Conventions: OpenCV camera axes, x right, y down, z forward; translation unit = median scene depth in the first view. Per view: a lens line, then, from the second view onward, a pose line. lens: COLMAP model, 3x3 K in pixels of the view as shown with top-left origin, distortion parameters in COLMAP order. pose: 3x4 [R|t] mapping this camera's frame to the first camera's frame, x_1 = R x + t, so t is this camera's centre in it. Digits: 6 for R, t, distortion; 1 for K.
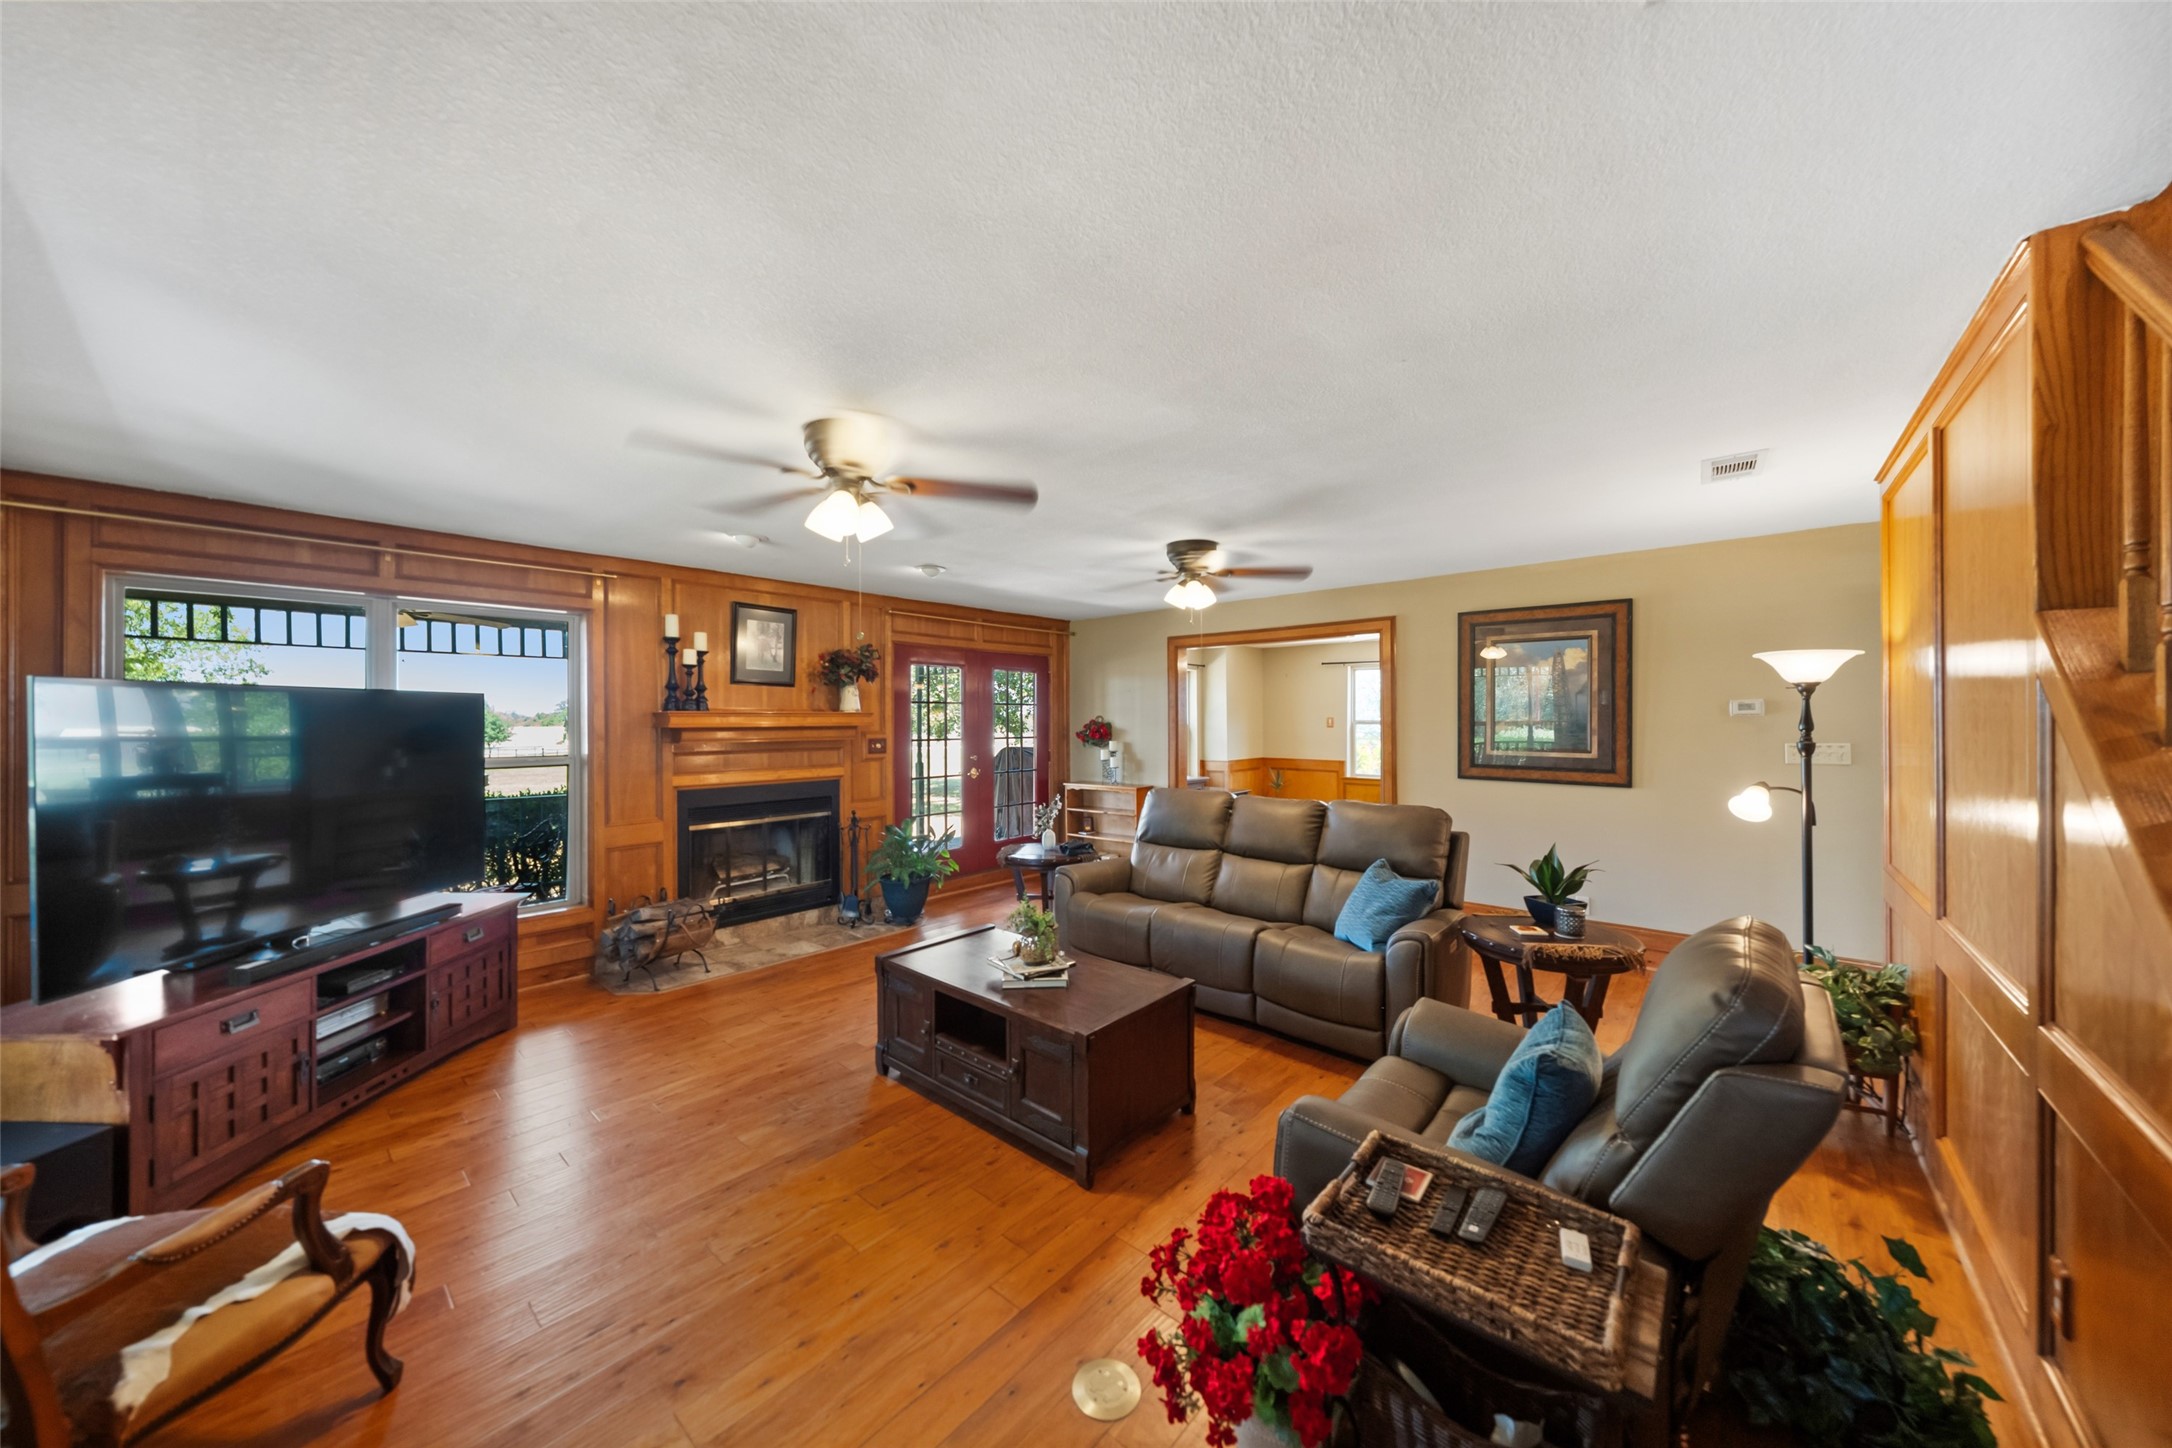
lens RADIAL K [[743.3, 0, 1086.0], [0, 743.3, 713.4], [0, 0, 1]] dist [-0.003111, 0.000760]
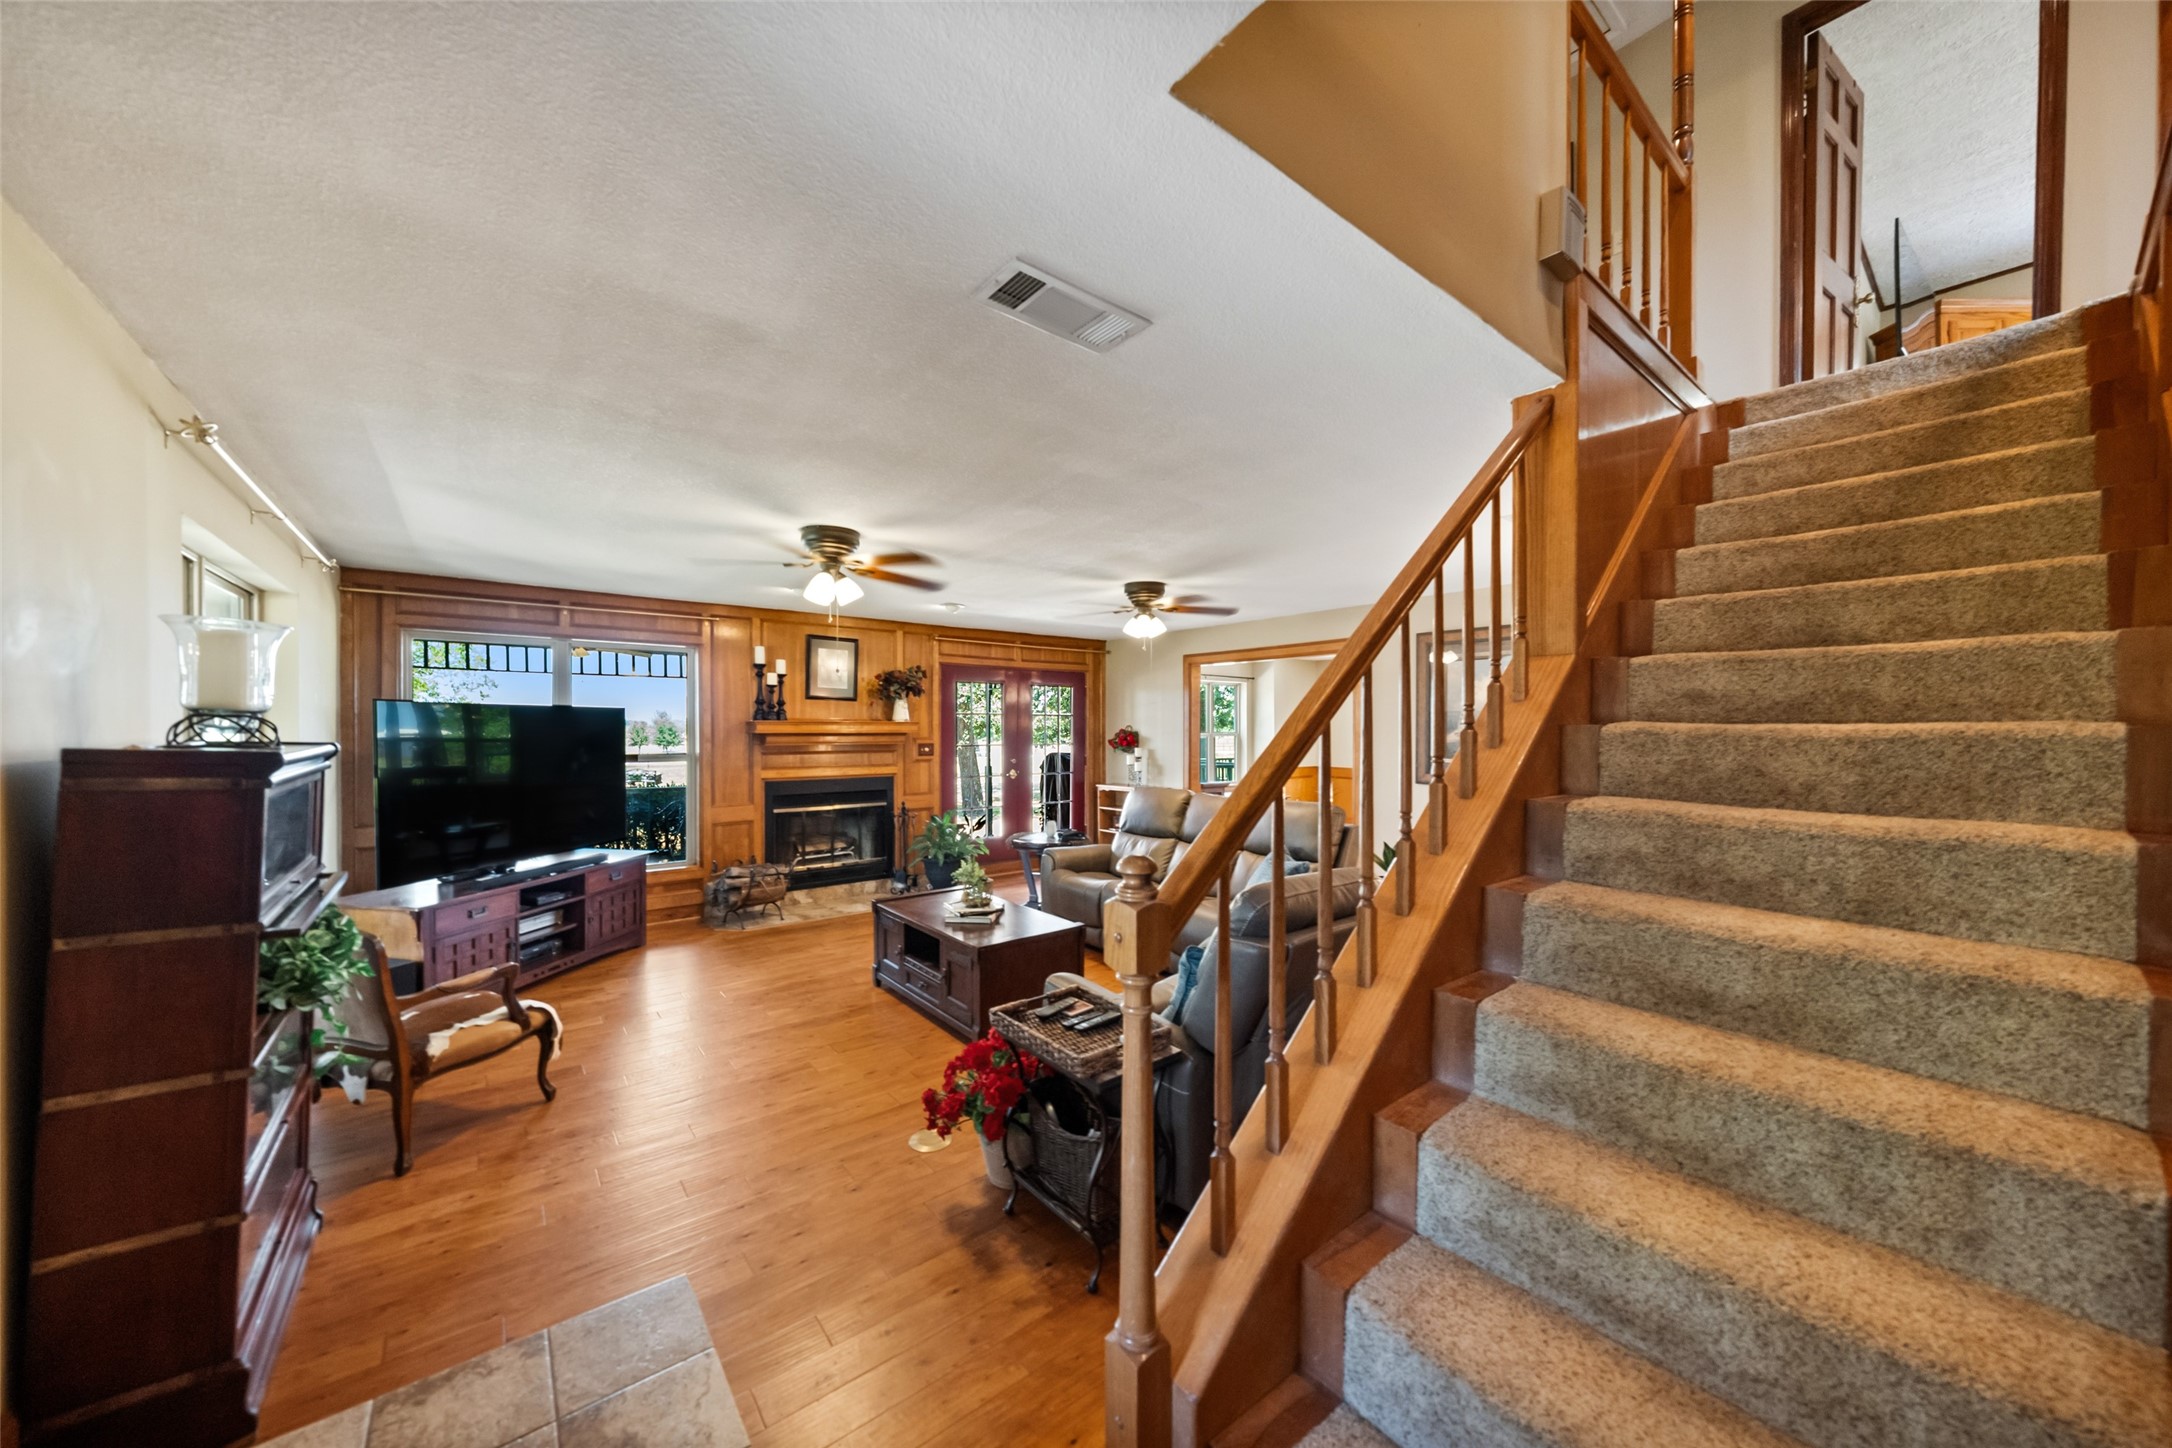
lens RADIAL K [[743.3, 0, 1082.7], [0, 743.3, 729.9], [0, 0, 1]] dist [-0.003111, 0.000760]
pose [[0.985977, 0.005572, -0.166788, 0.233162], [-0.003815, 0.999934, 0.010855, -0.003117], [0.166838, -0.010067, 0.985933, -0.202920]]
